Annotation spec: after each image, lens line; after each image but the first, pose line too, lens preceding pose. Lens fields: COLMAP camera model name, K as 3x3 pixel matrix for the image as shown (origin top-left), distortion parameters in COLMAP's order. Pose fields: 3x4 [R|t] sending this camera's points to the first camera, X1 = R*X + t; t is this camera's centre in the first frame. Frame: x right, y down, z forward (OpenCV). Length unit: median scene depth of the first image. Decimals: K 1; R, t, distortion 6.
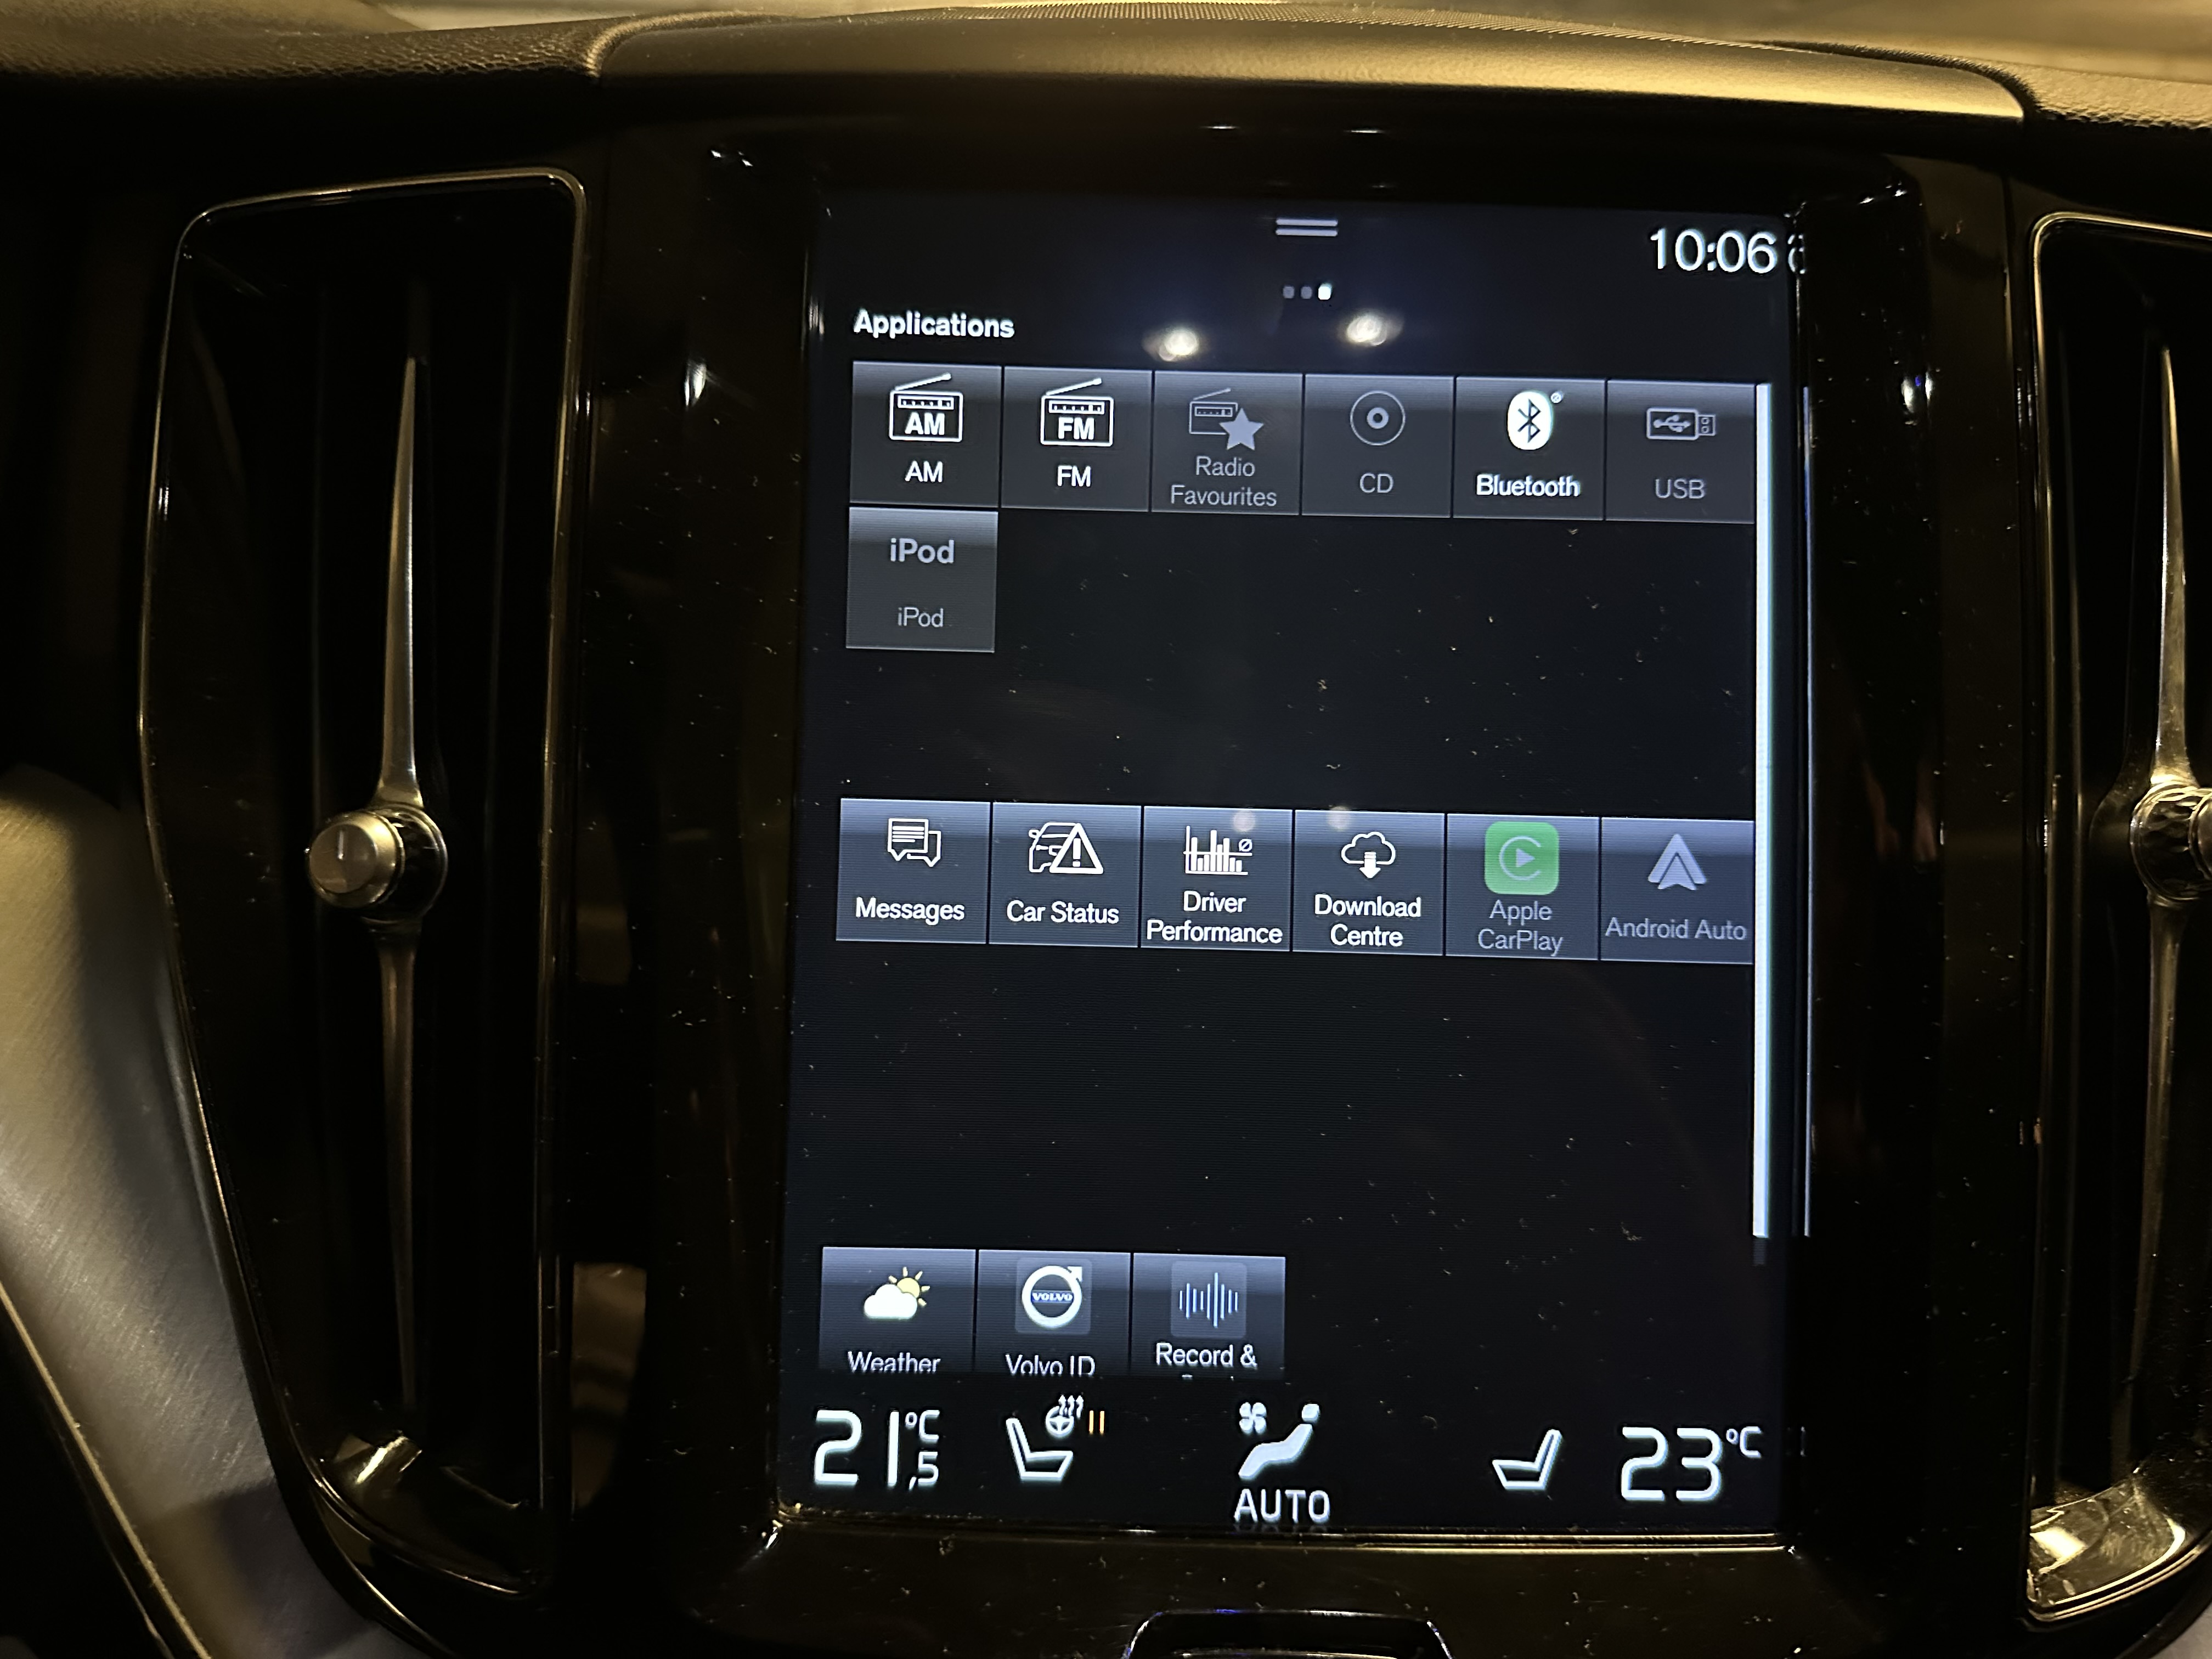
lens RADIAL K [[1556.4, 0, 1129.2], [0, 1556.4, 814.5], [0, 0, 1]] dist [0.054787, -0.058434]
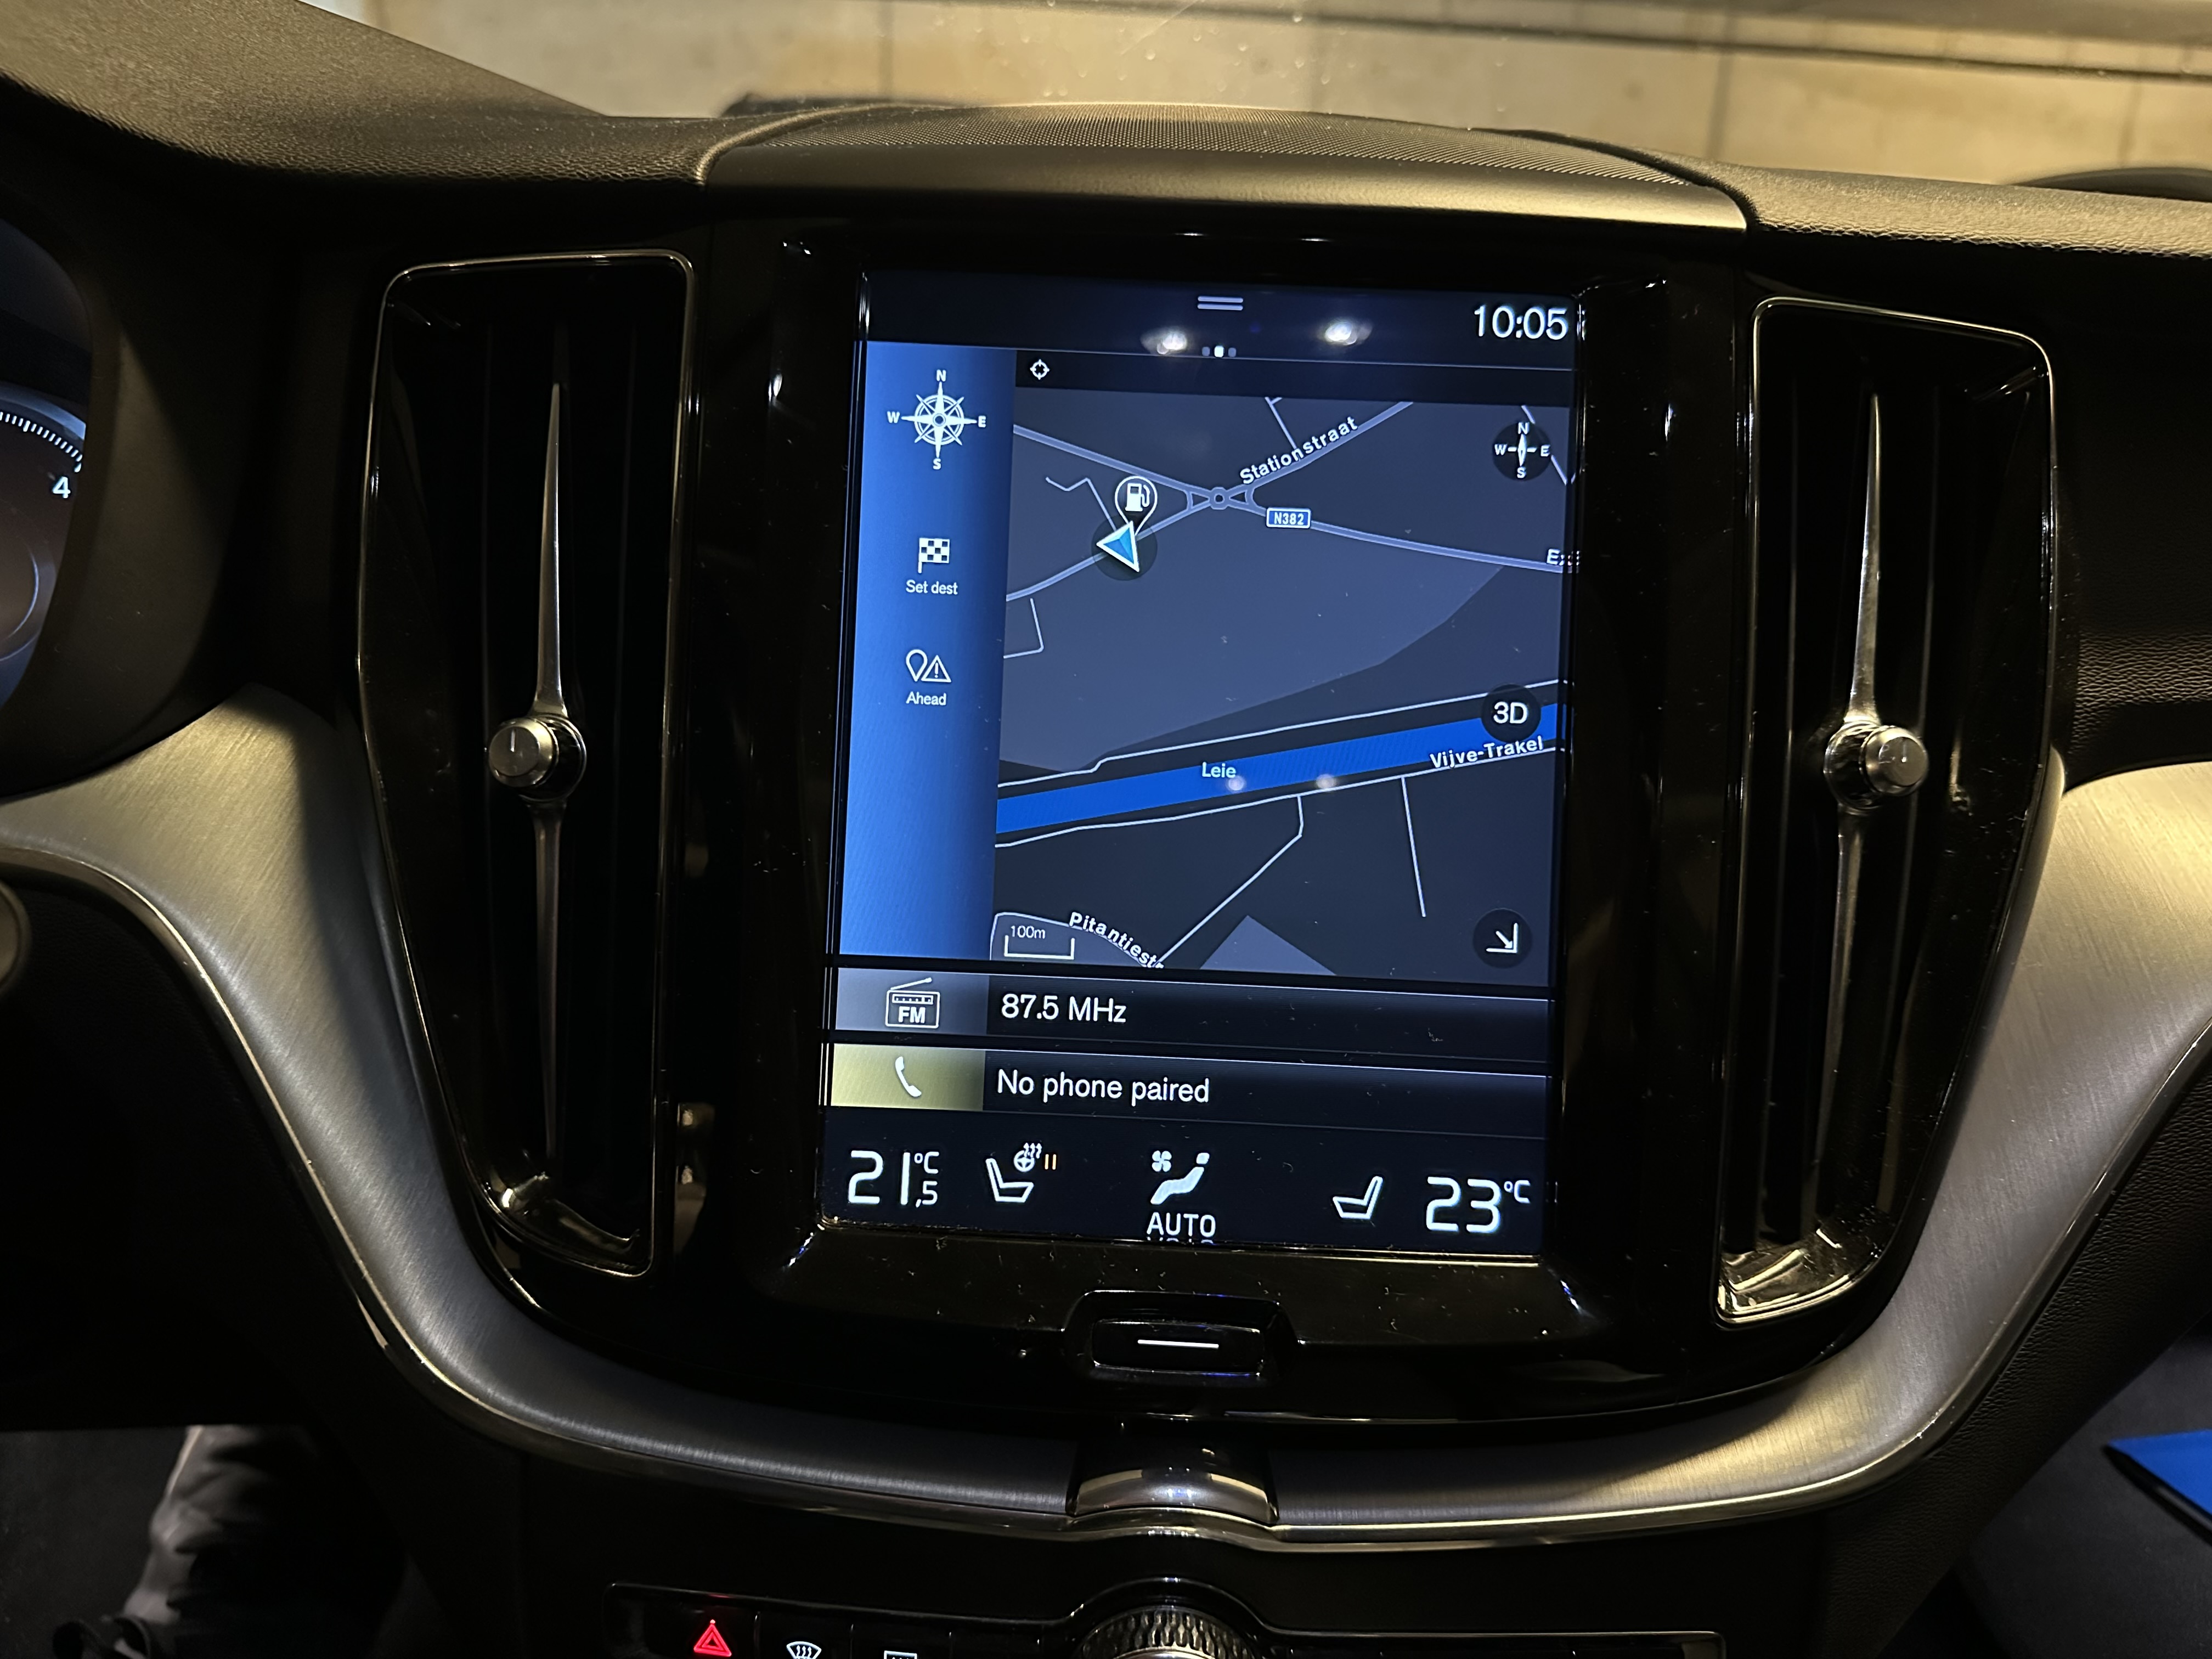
lens RADIAL K [[1556.4, 0, 1108.6], [0, 1556.4, 822.9], [0, 0, 1]] dist [0.054787, -0.058434]
pose [[0.999649, 0.018965, -0.018491, 0.049782], [-0.018545, 0.999572, 0.022632, 0.049659], [0.018912, -0.022281, 0.999573, -0.372732]]
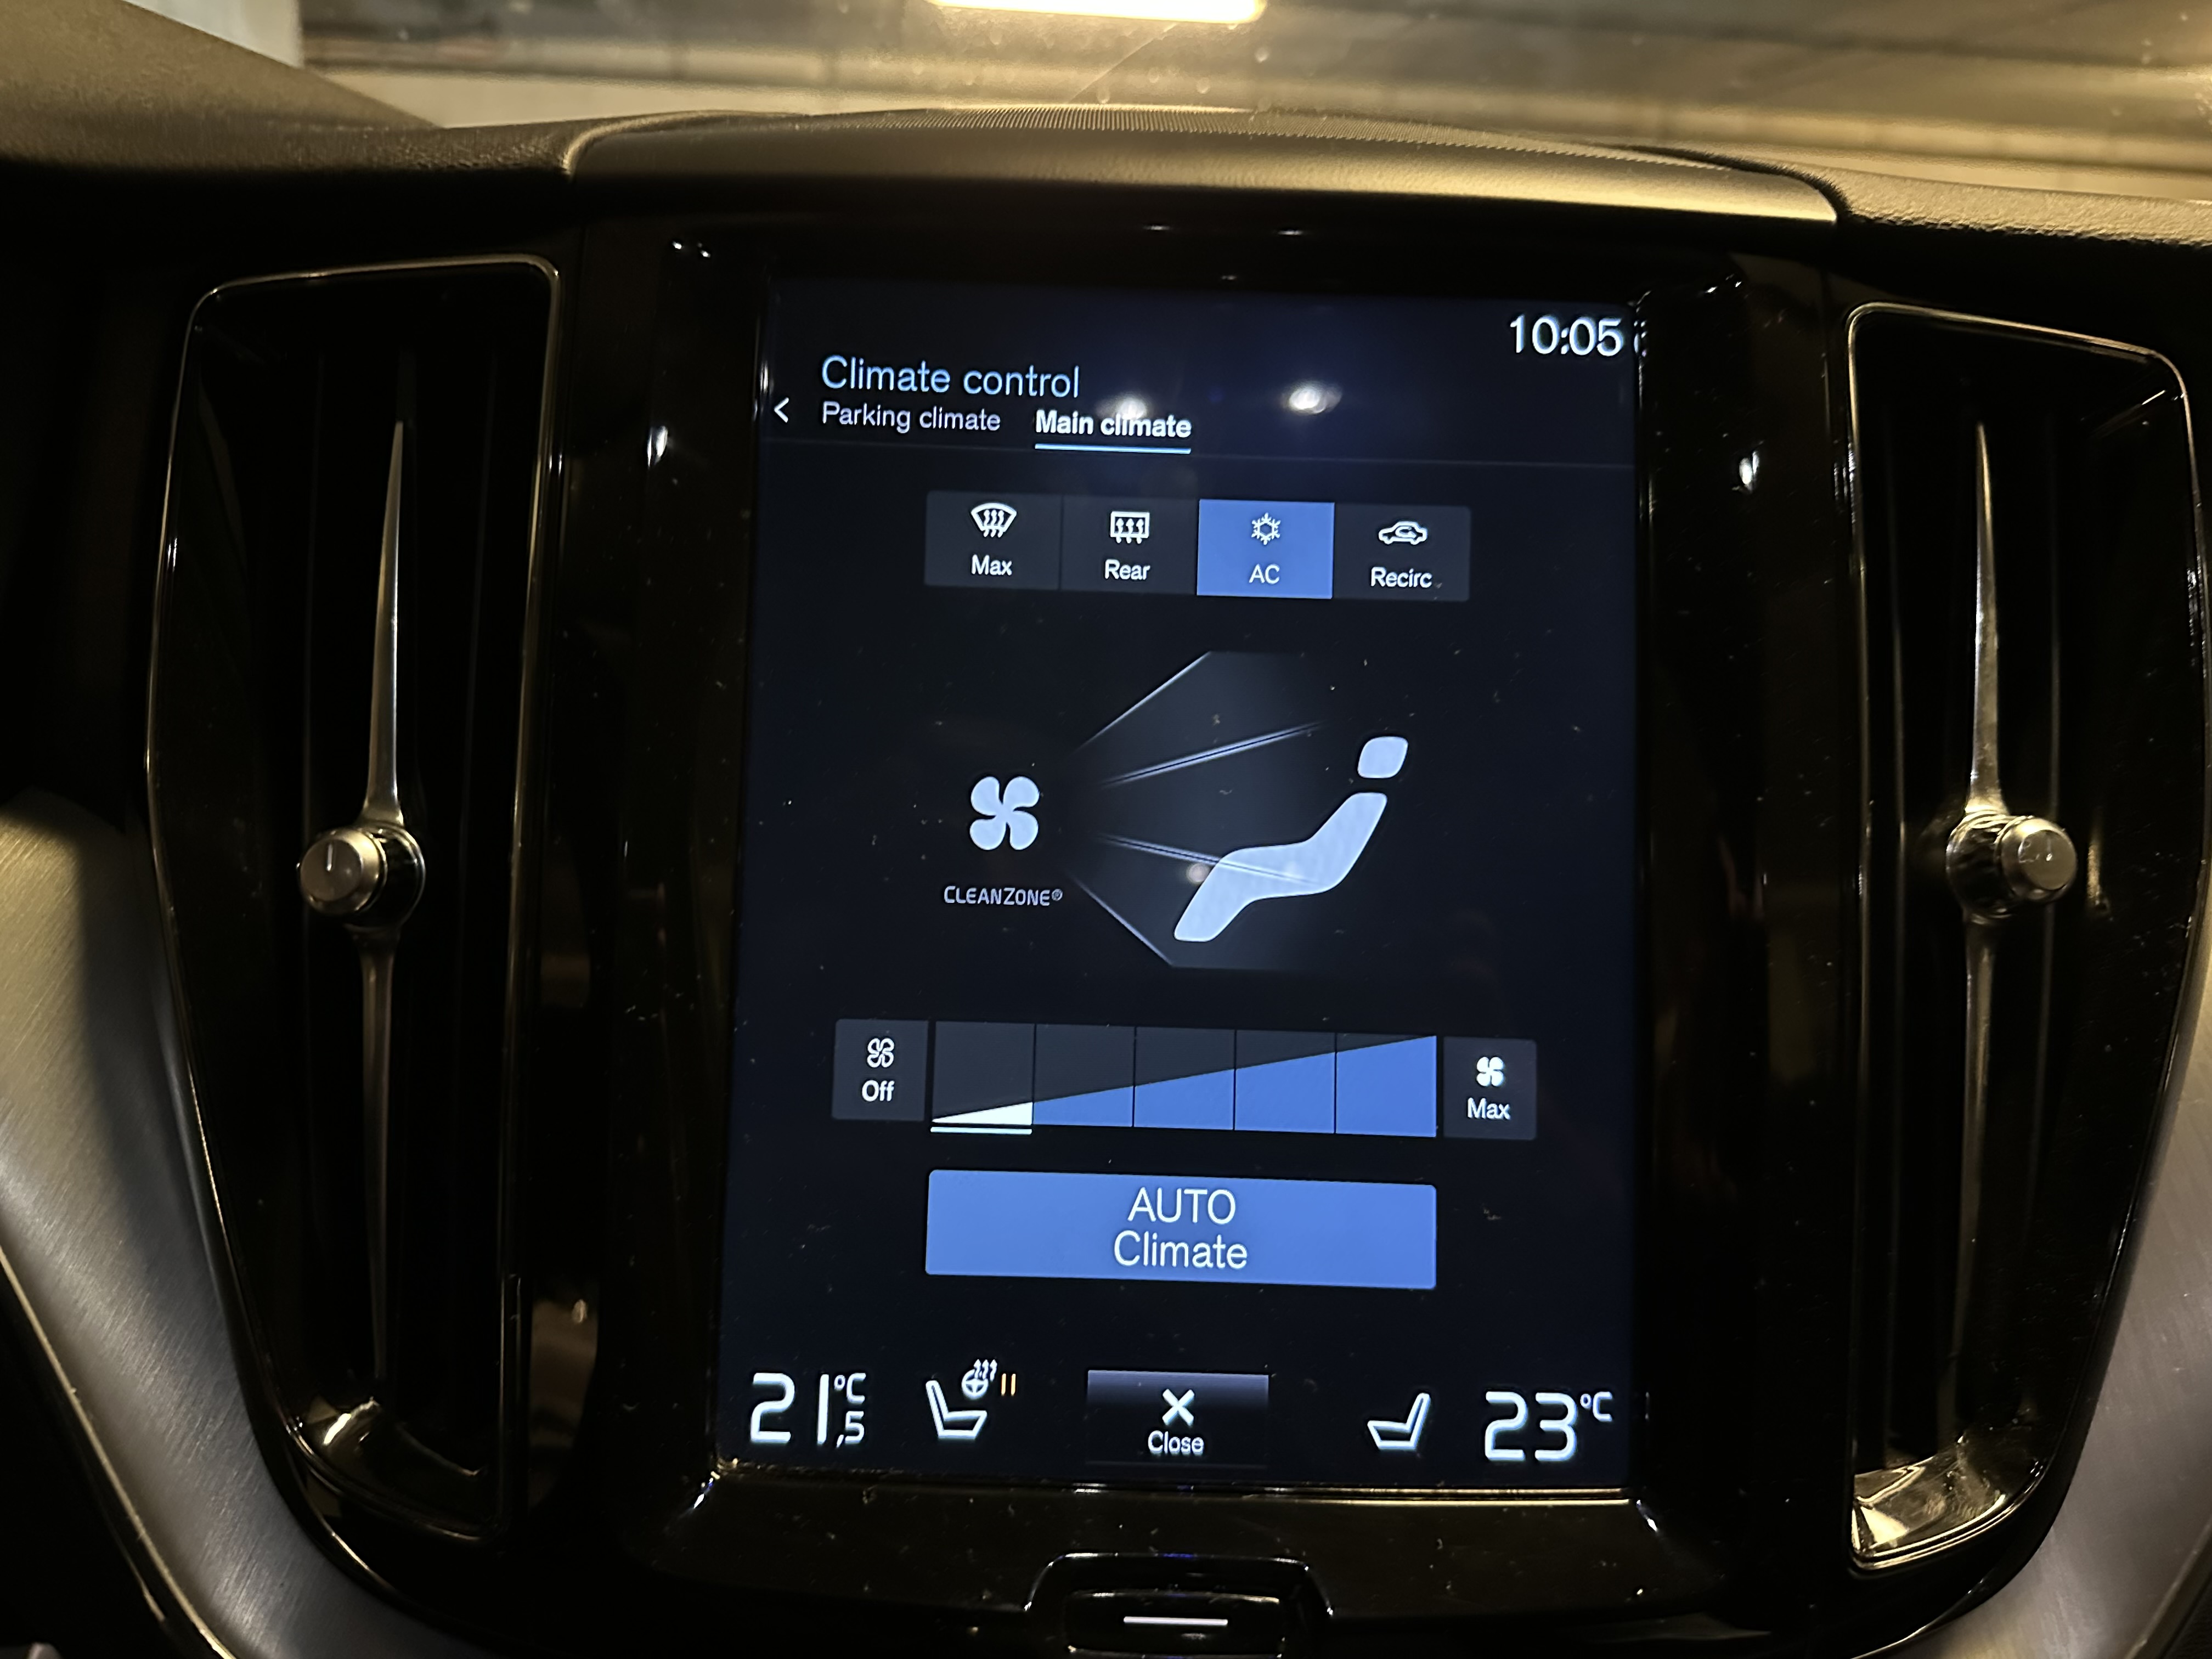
lens RADIAL K [[1556.4, 0, 1106.2], [0, 1556.4, 822.3], [0, 0, 1]] dist [0.054787, -0.058434]
pose [[0.999967, 0.004947, 0.006439, 0.037660], [-0.004739, 0.999482, -0.031834, 0.026511], [-0.006593, 0.031803, 0.999472, -0.108714]]
